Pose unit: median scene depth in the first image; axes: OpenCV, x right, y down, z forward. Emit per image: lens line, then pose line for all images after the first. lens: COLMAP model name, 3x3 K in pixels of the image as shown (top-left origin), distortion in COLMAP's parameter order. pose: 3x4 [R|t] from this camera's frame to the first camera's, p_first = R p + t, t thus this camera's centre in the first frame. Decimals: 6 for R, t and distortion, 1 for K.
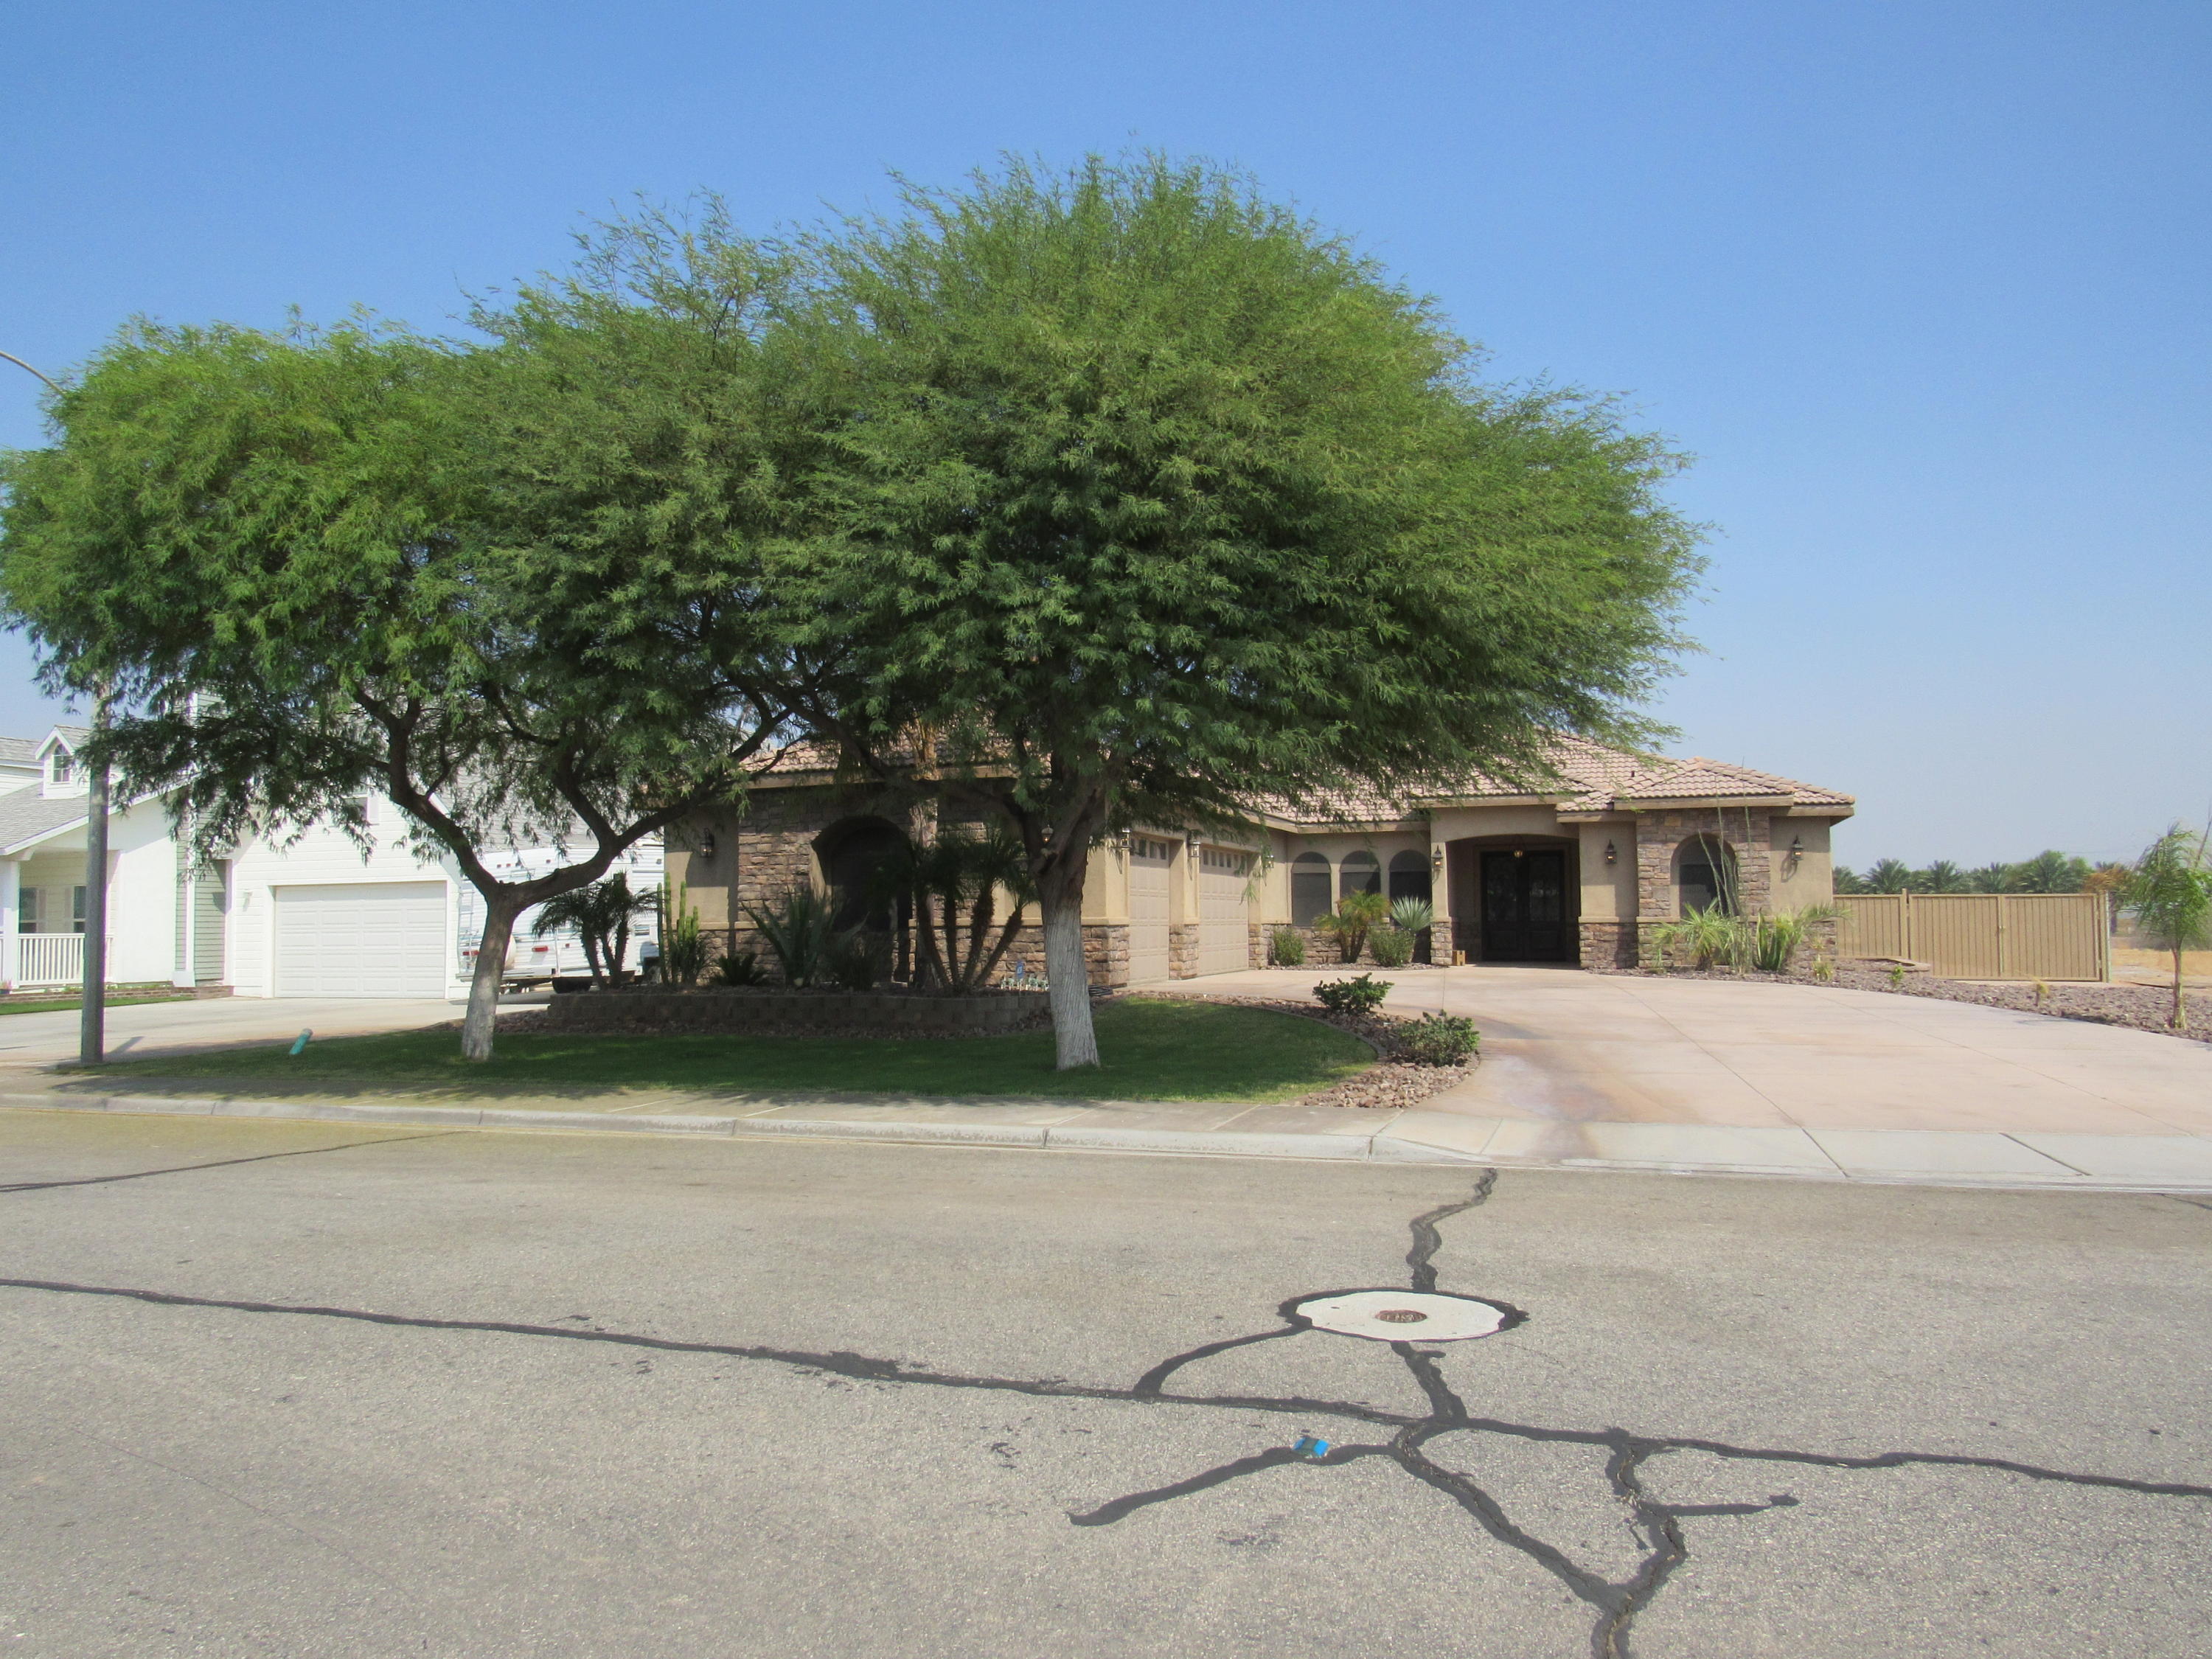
lens RADIAL K [[1584.4, 0, 1106.0], [0, 1584.4, 829.5], [0, 0, 1]] dist [-0.025199, -0.001935]
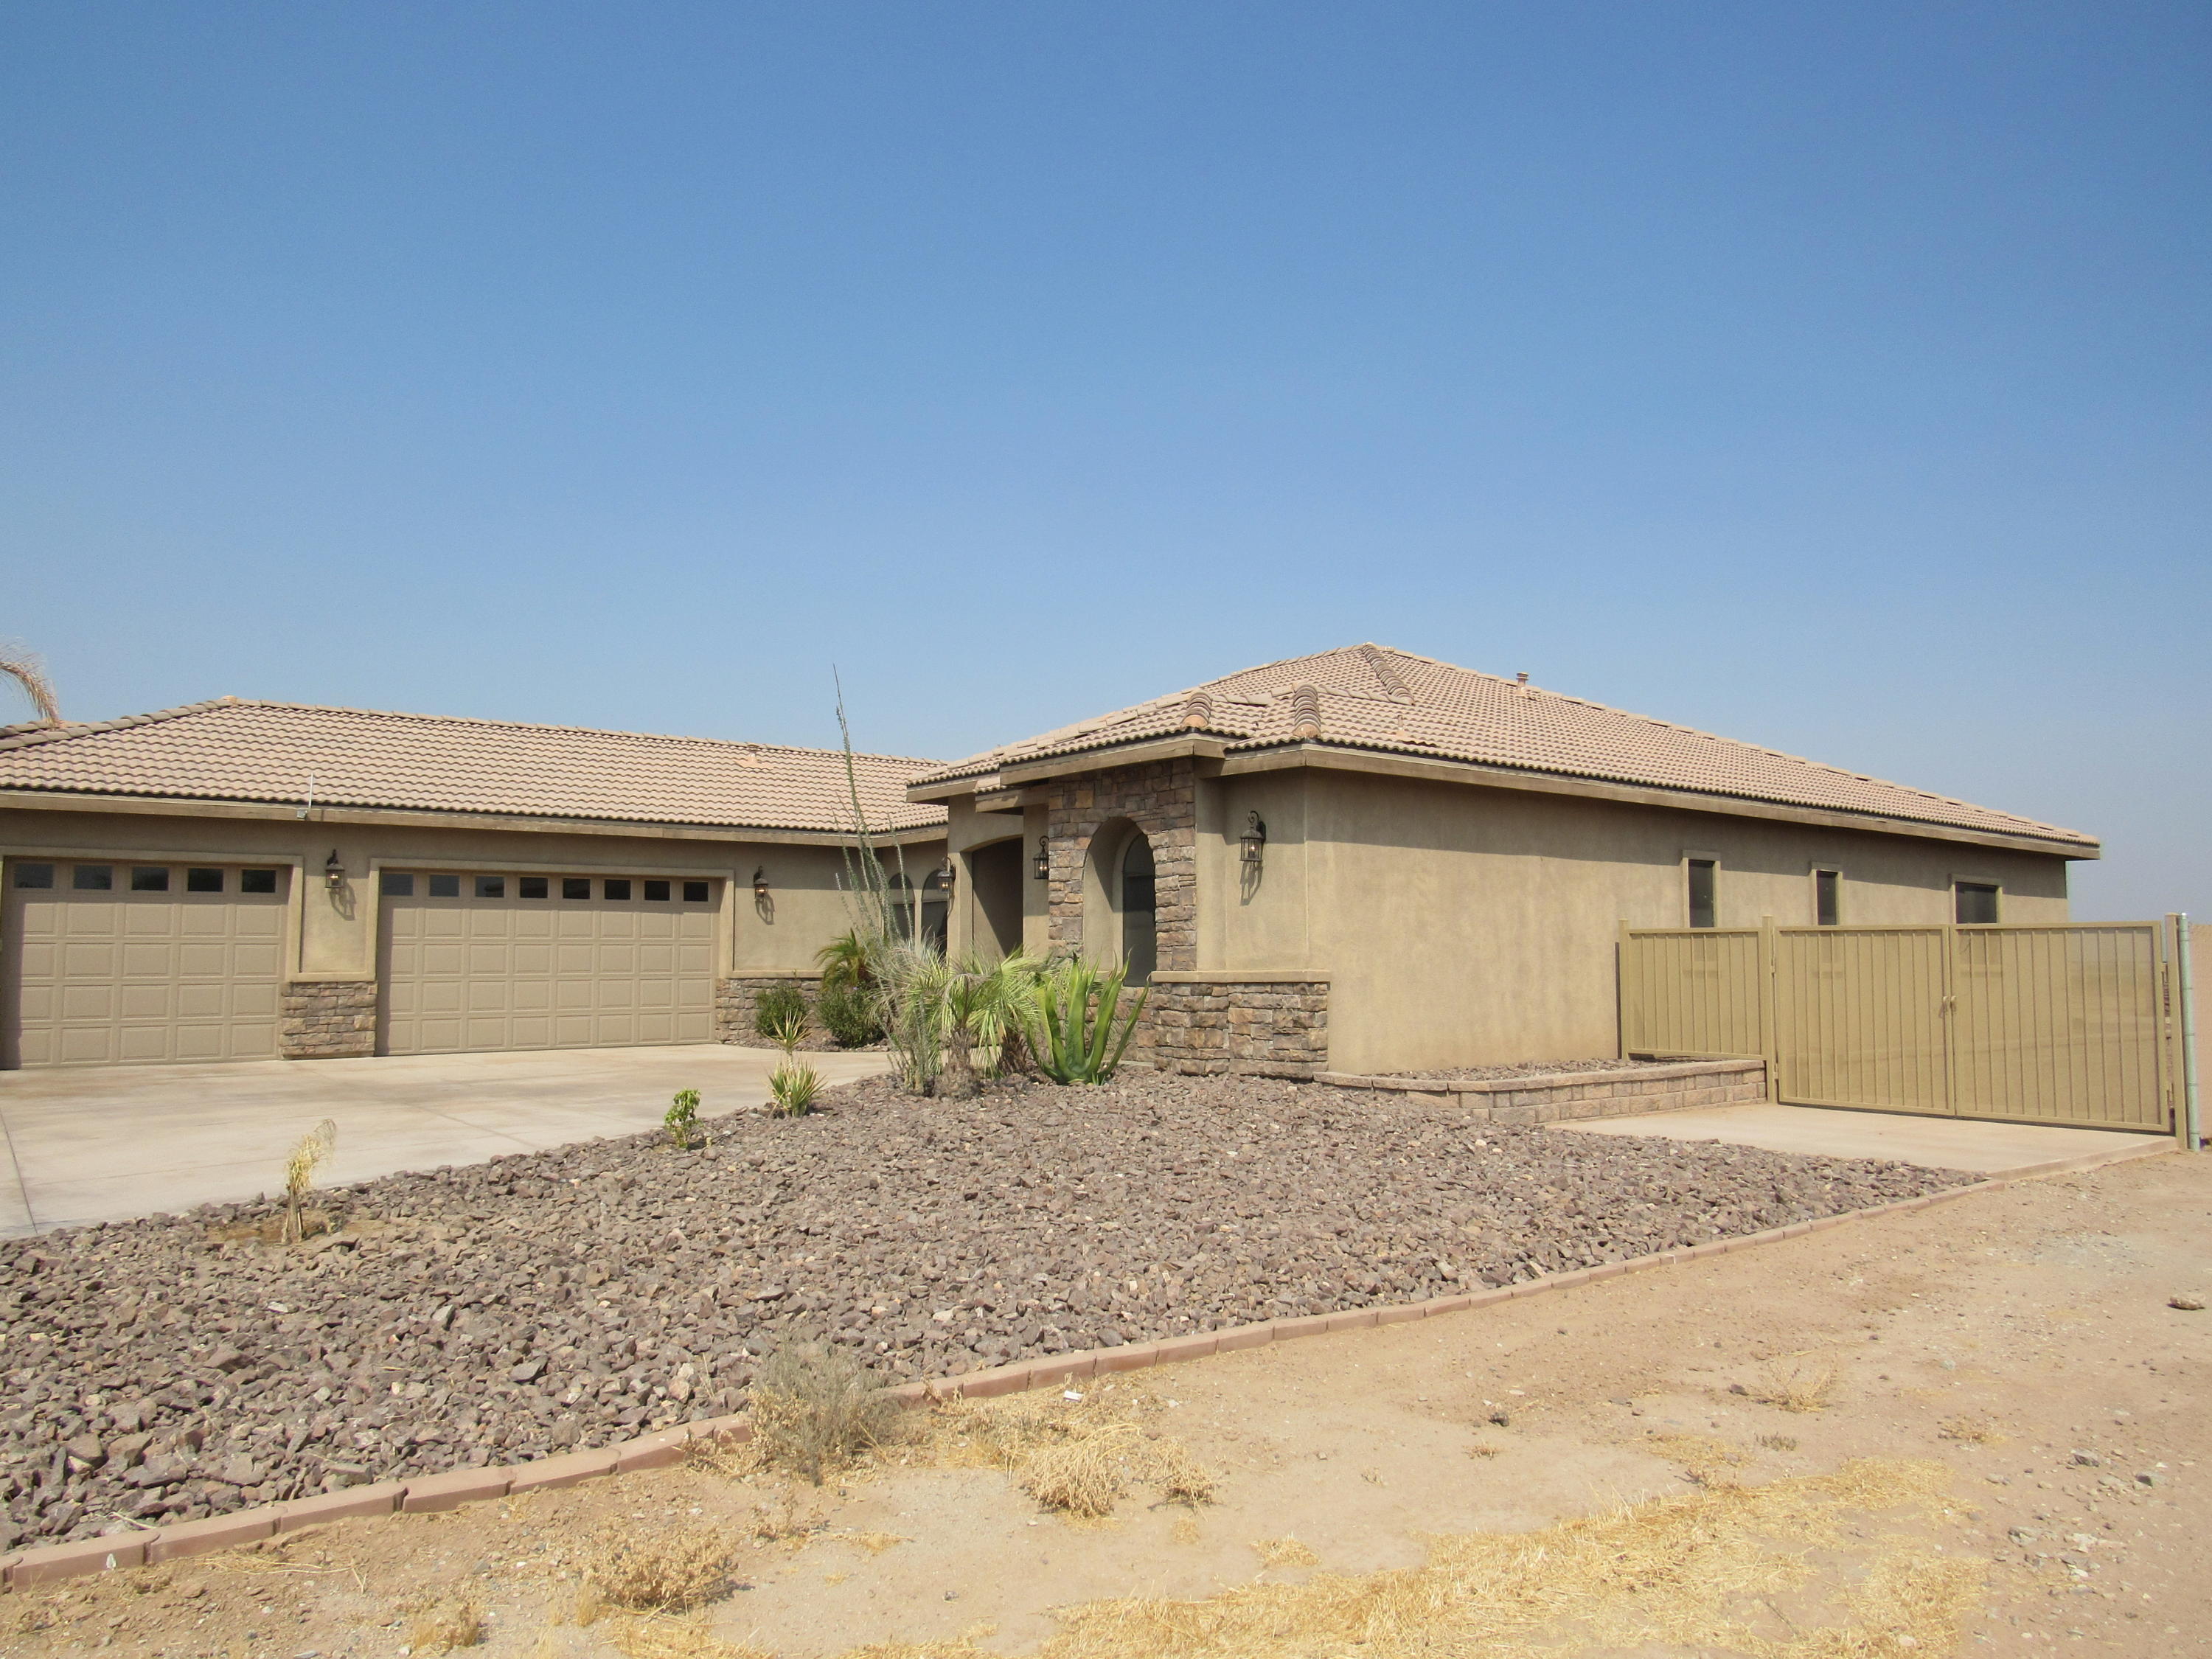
lens RADIAL K [[1584.4, 0, 1106.0], [0, 1584.4, 829.5], [0, 0, 1]] dist [-0.025199, -0.001935]
pose [[0.840217, -0.046473, -0.540255, 0.654624], [0.034421, 0.998882, -0.032391, 0.023381], [0.541157, 0.008620, 0.840878, 0.529068]]
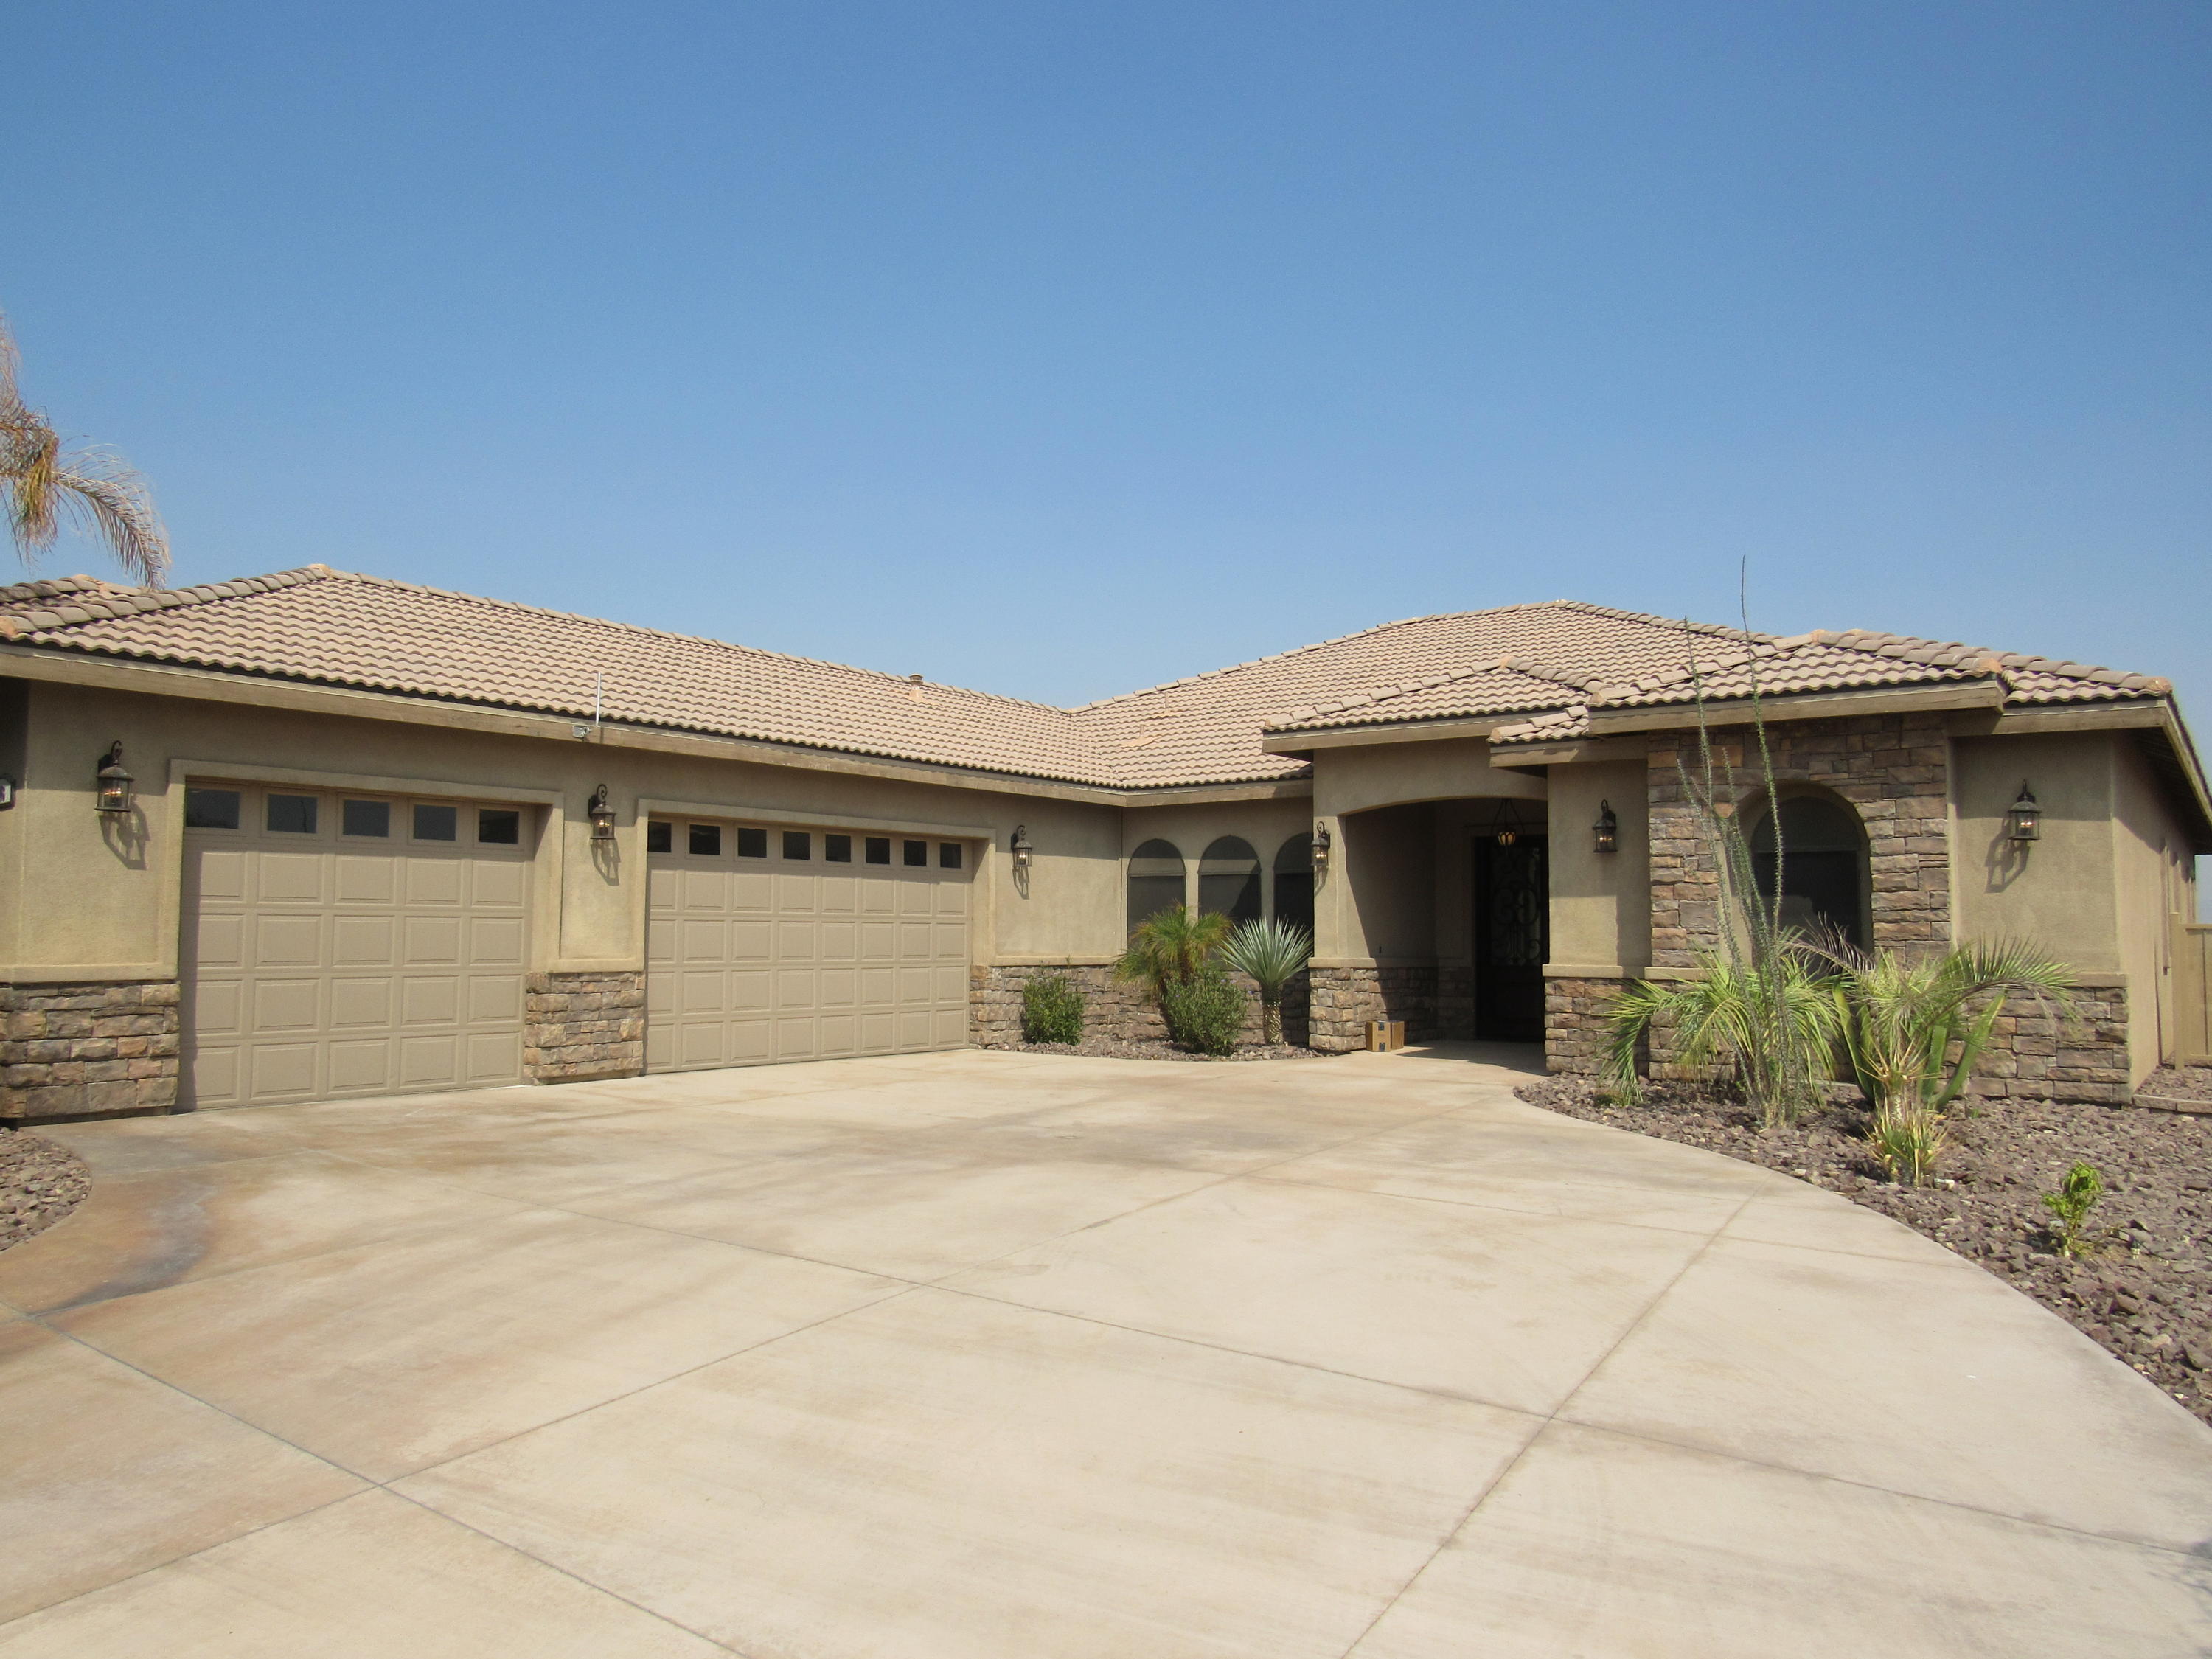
lens RADIAL K [[1596.0, 0, 1106.0], [0, 1596.0, 829.5], [0, 0, 1]] dist [-0.008736, -0.000857]
pose [[0.952454, -0.010522, -0.304501, 0.324322], [0.007929, 0.999921, -0.009750, 0.018436], [0.304580, 0.006872, 0.952462, 0.506225]]
